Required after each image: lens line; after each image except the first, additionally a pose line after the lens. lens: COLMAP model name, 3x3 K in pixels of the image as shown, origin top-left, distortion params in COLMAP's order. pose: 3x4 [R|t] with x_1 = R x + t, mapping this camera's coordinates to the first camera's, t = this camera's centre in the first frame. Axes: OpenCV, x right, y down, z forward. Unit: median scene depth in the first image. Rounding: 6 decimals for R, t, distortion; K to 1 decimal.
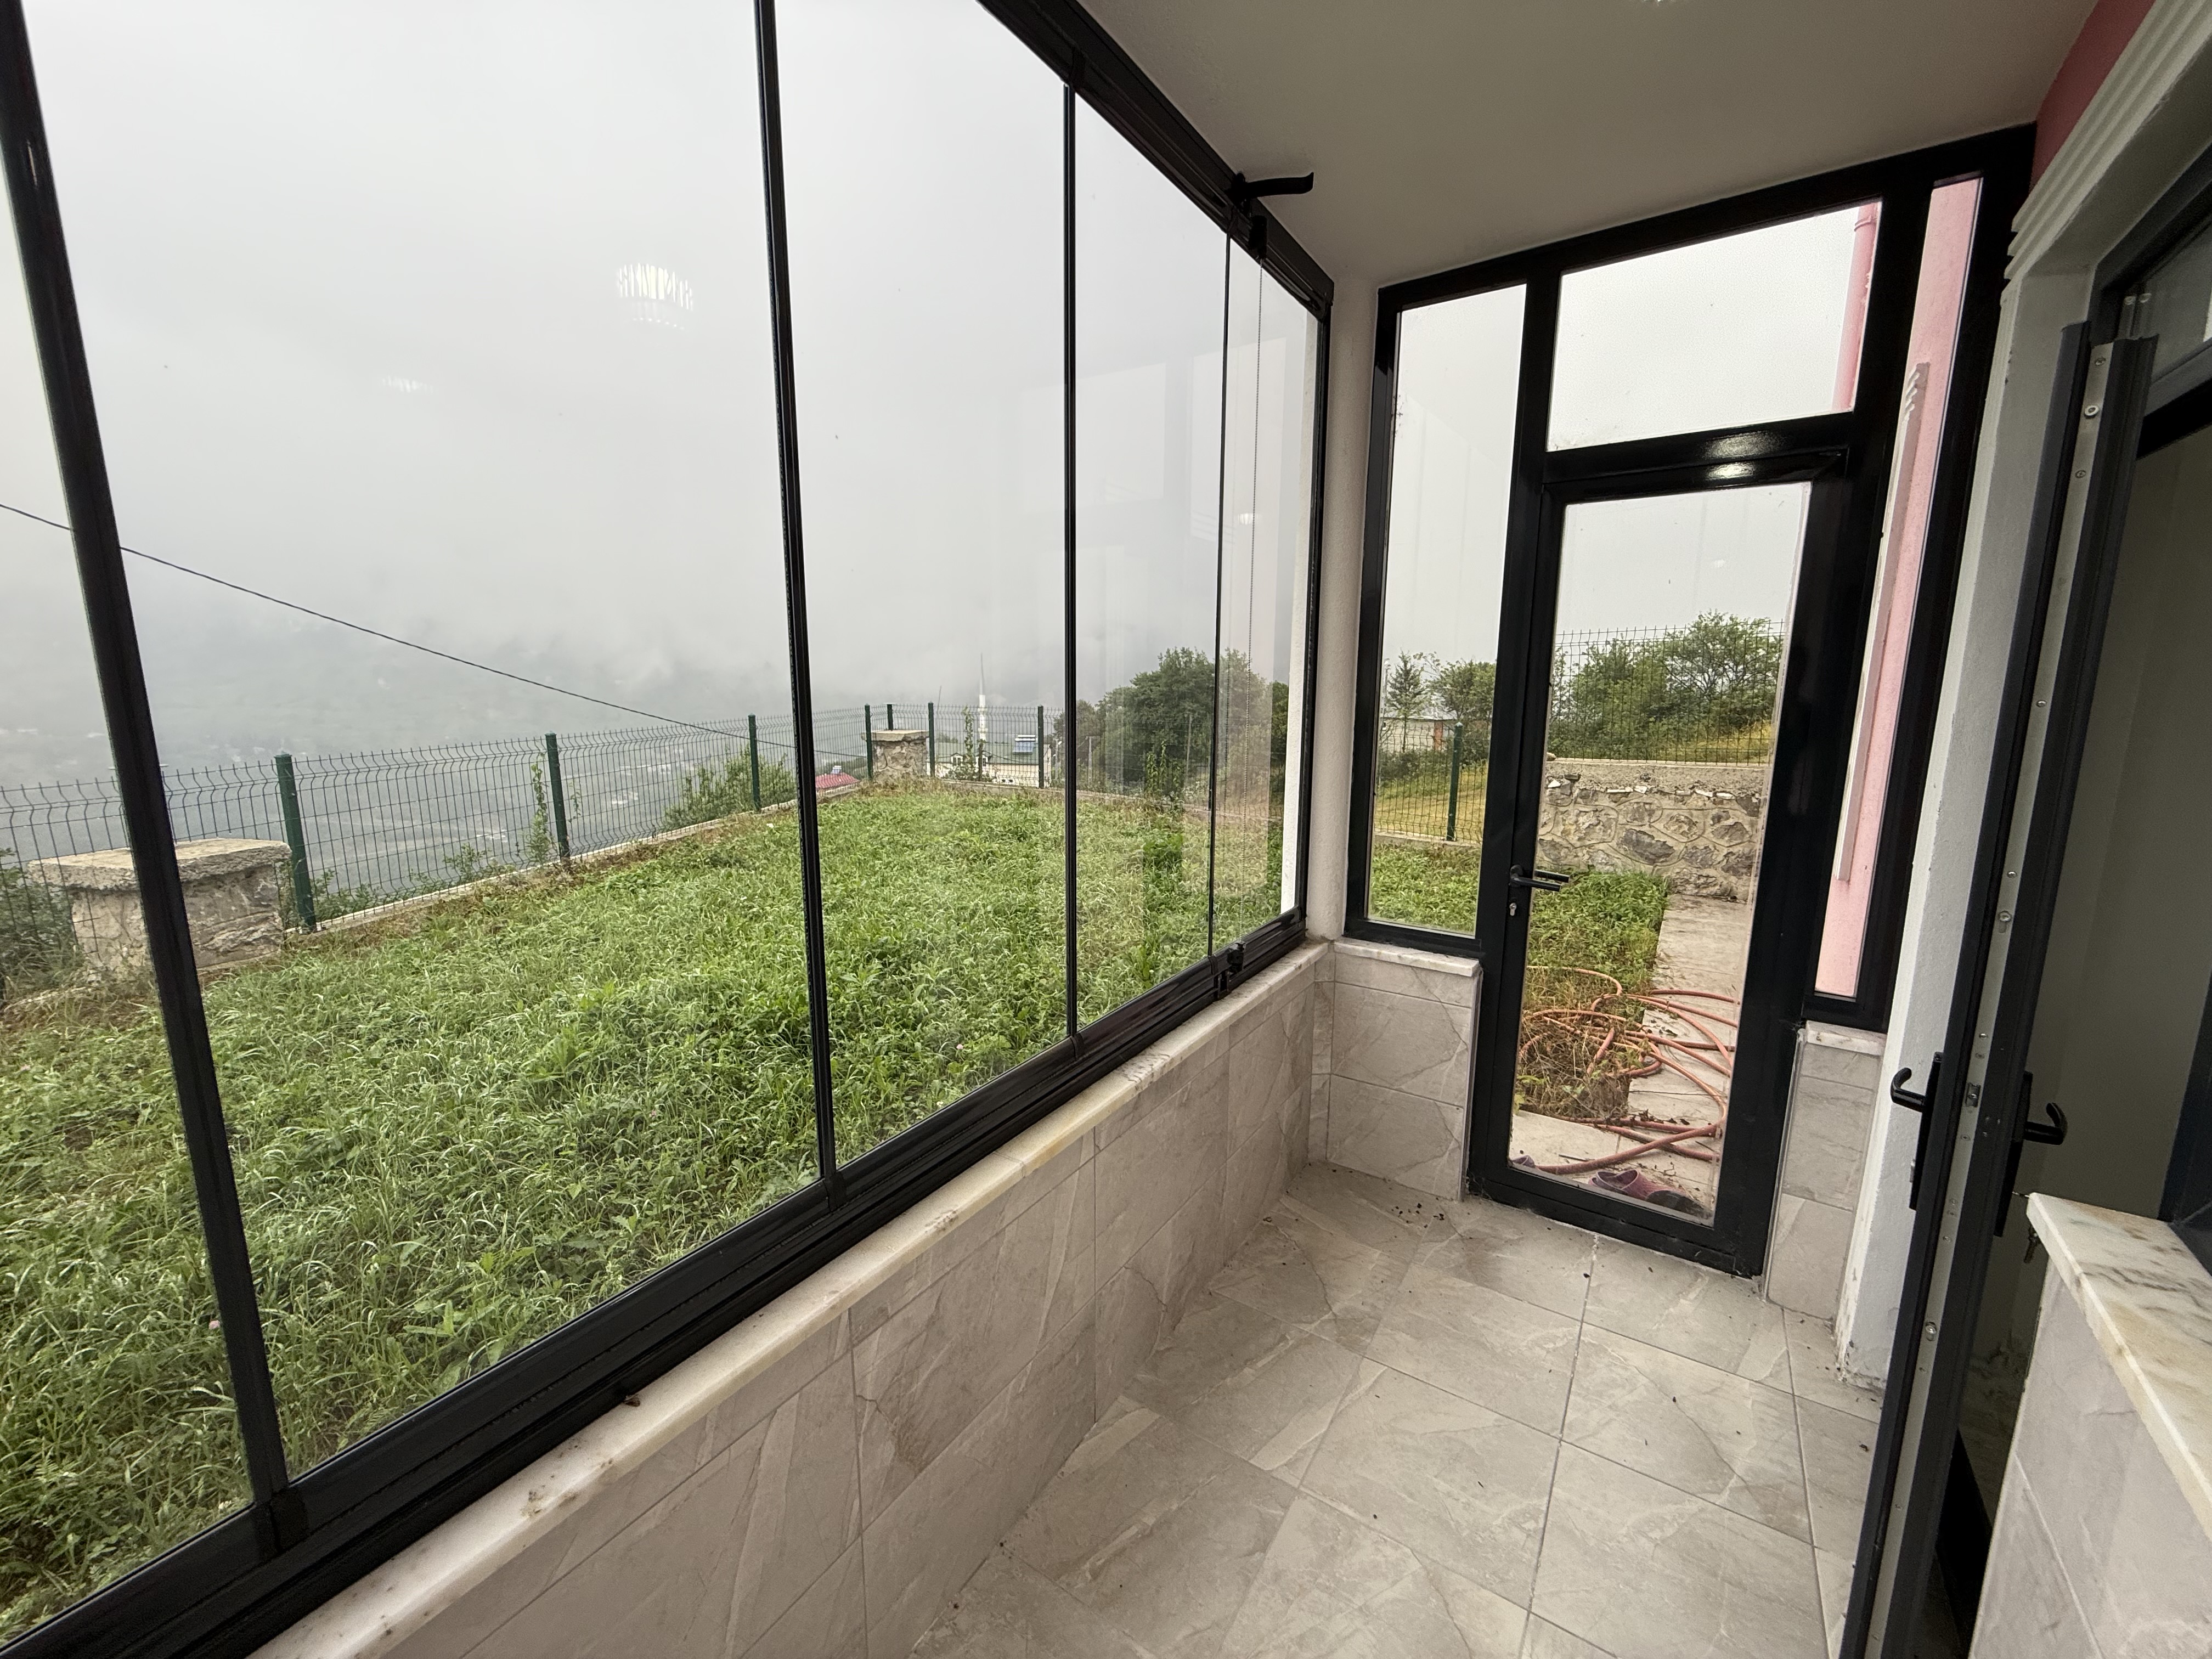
lens RADIAL K [[881.2, 0, 1102.2], [0, 881.2, 824.3], [0, 0, 1]] dist [0.001956, -0.000228]
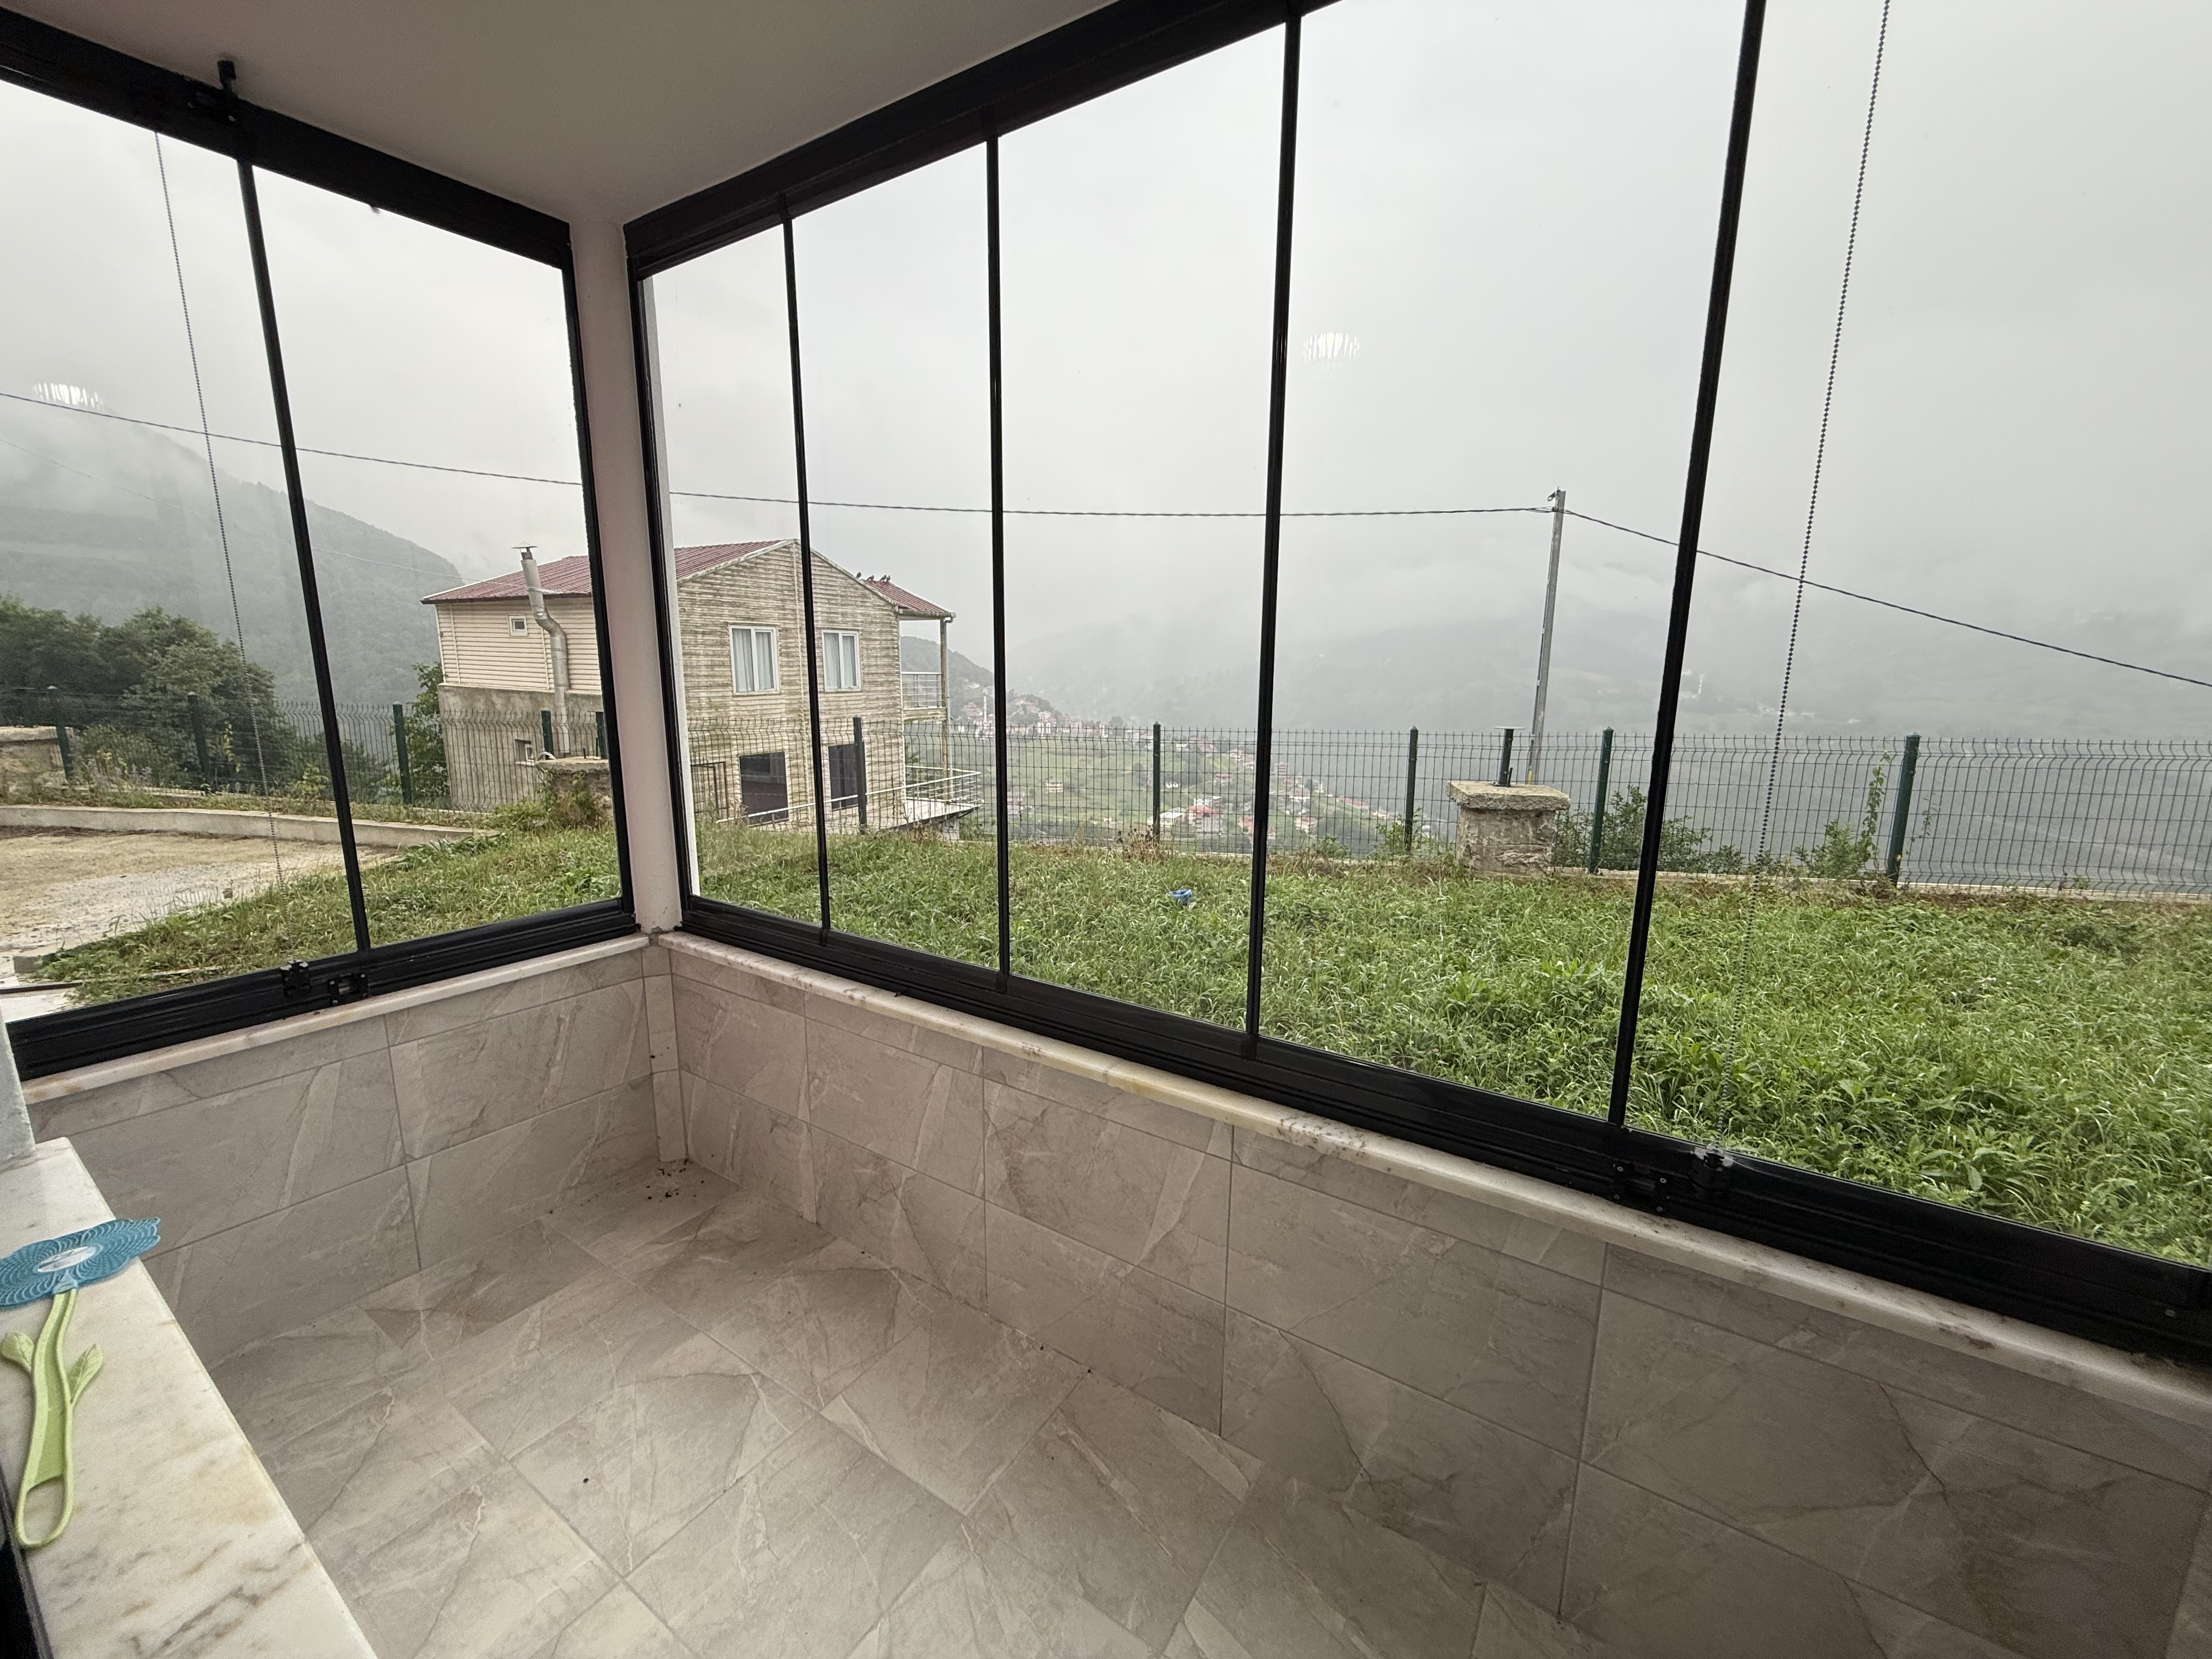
lens RADIAL K [[881.2, 0, 1104.6], [0, 881.2, 830.1], [0, 0, 1]] dist [0.001956, -0.000228]
pose [[0.019533, 0.185821, -0.982389, 0.330780], [-0.175455, 0.967966, 0.179604, -0.044661], [0.984294, 0.168857, 0.051510, 0.292136]]
